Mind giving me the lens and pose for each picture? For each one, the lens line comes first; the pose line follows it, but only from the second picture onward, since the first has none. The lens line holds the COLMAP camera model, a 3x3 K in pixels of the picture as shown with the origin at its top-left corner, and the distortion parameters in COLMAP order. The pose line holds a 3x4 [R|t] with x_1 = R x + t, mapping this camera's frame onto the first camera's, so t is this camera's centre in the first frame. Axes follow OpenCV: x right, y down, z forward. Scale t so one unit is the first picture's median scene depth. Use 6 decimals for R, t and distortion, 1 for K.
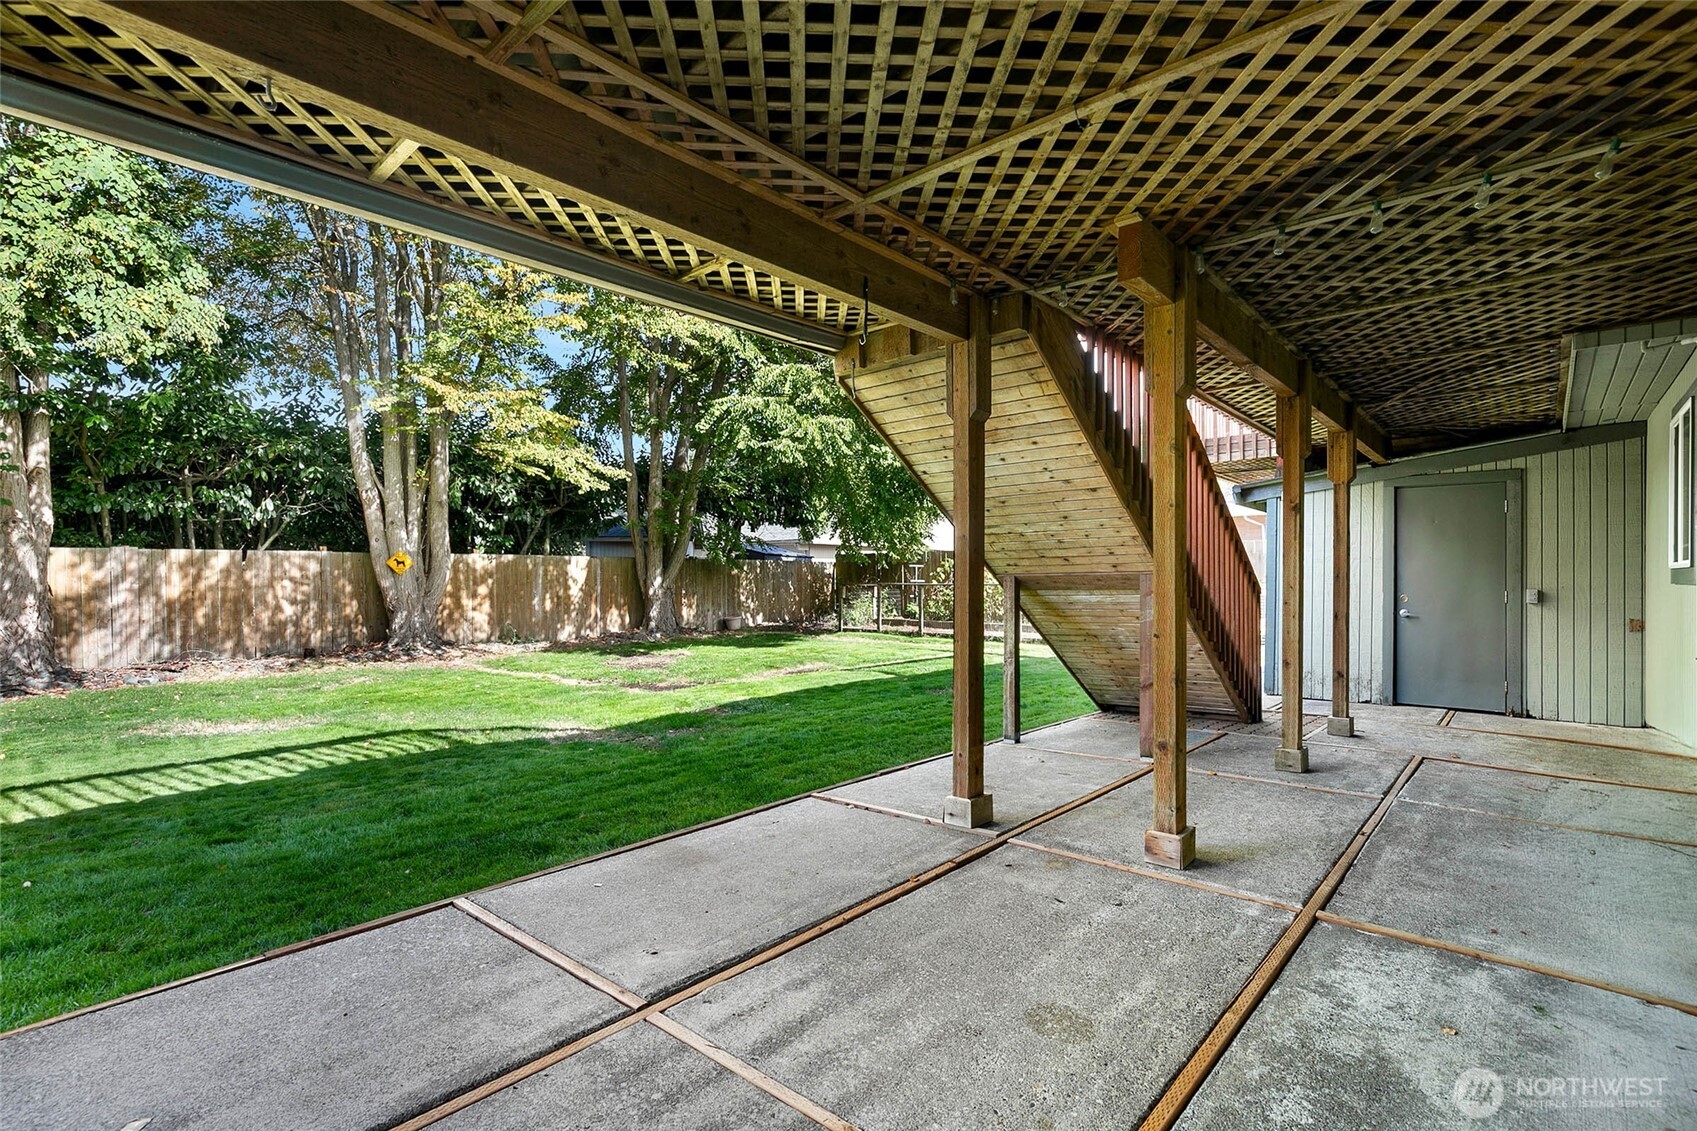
lens RADIAL K [[788.6, 0, 845.5], [0, 788.6, 575.0], [0, 0, 1]] dist [-0.010568, 0.002420]
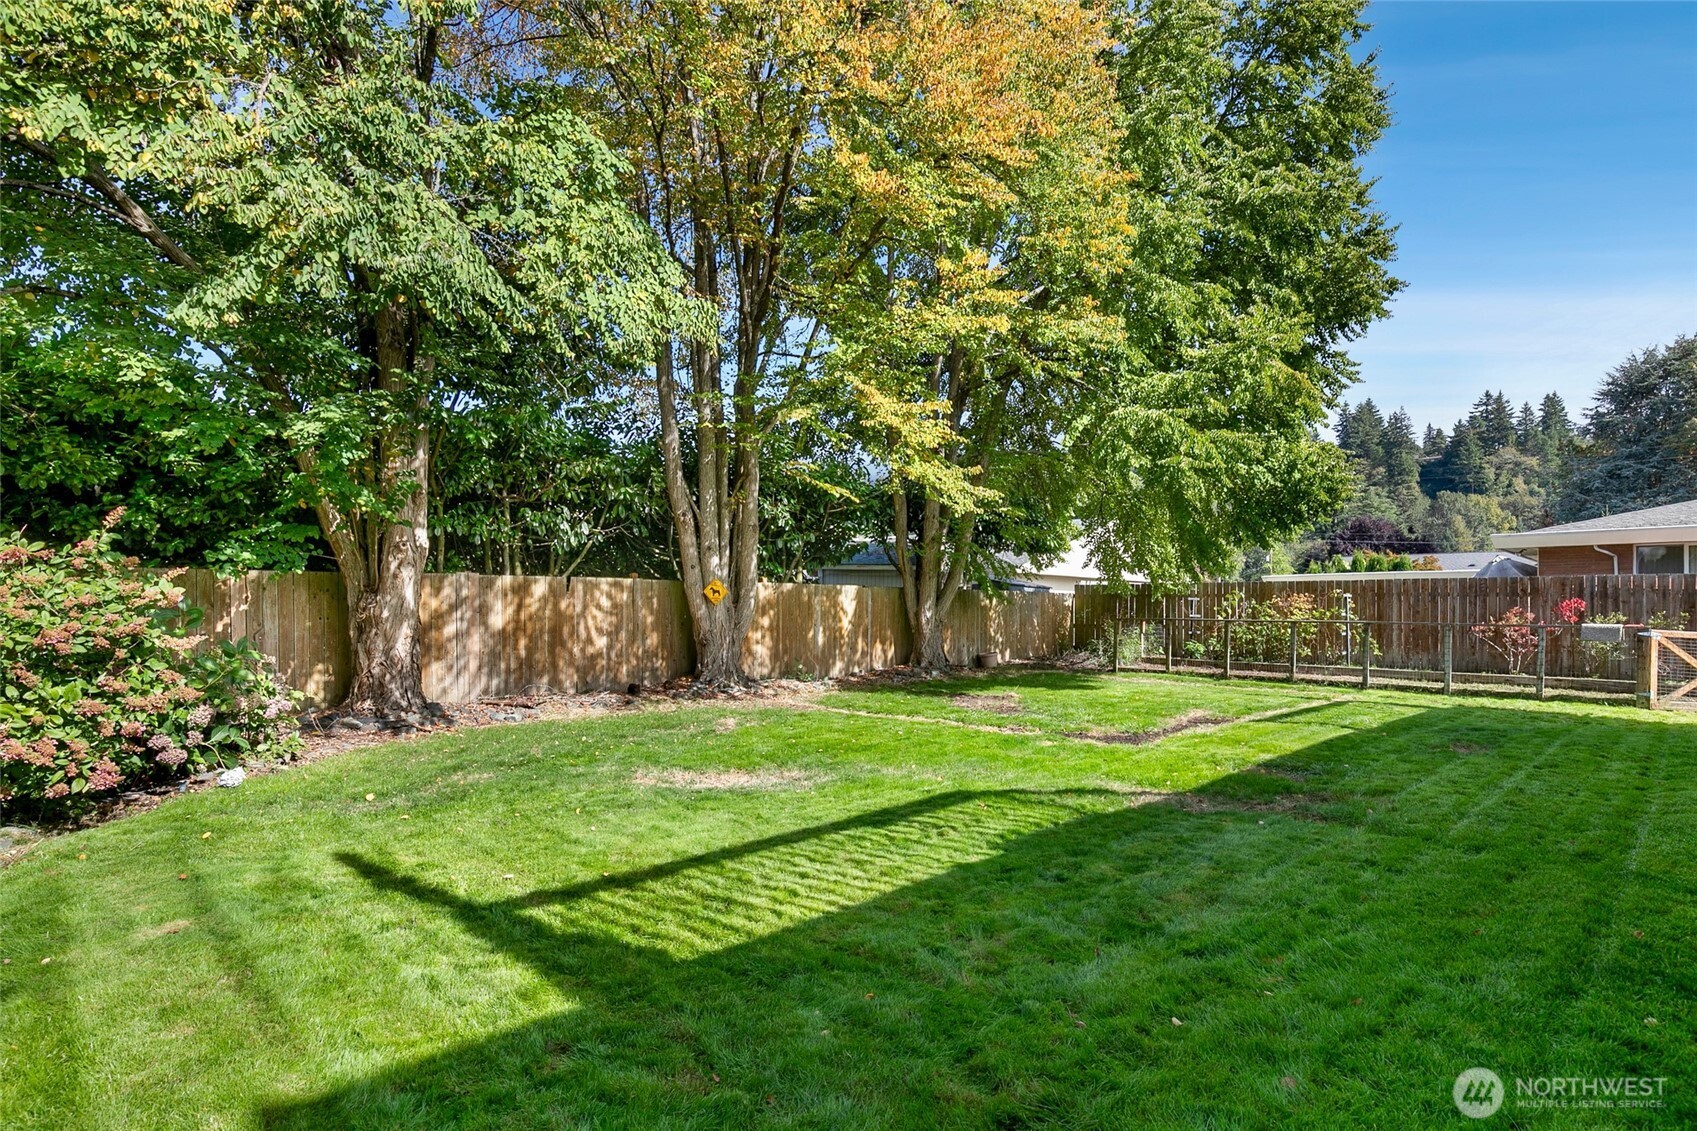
lens RADIAL K [[814.4, 0, 849.4], [0, 814.4, 564.2], [0, 0, 1]] dist [-0.003535, -0.000058]
pose [[0.997189, 0.007828, -0.074514, -0.343227], [-0.011341, 0.998838, -0.046831, -0.005107], [0.074061, 0.047544, 0.996120, 0.066185]]
